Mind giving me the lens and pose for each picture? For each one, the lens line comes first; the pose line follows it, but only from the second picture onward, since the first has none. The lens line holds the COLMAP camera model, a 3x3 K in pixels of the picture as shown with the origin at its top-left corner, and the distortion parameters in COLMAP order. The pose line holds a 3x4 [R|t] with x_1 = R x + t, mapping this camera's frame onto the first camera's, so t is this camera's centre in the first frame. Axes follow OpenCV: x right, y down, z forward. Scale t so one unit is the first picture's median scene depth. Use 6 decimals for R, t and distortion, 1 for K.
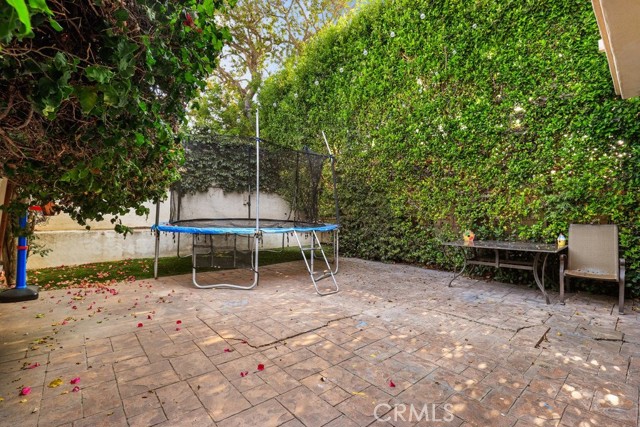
lens RADIAL K [[296.7, 0, 324.6], [0, 296.7, 215.1], [0, 0, 1]] dist [-0.012699, 0.001610]
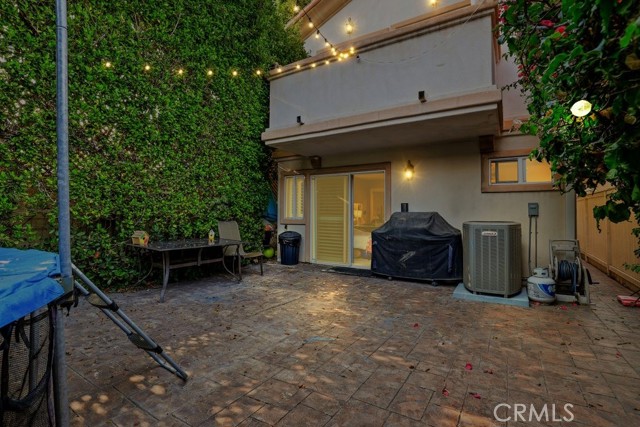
lens RADIAL K [[296.7, 0, 325.3], [0, 296.7, 213.2], [0, 0, 1]] dist [-0.012699, 0.001610]
pose [[-0.300570, 0.004090, 0.953751, -0.741323], [-0.021393, 0.999710, -0.011029, -0.002553], [-0.953520, -0.023719, -0.300396, 1.271196]]
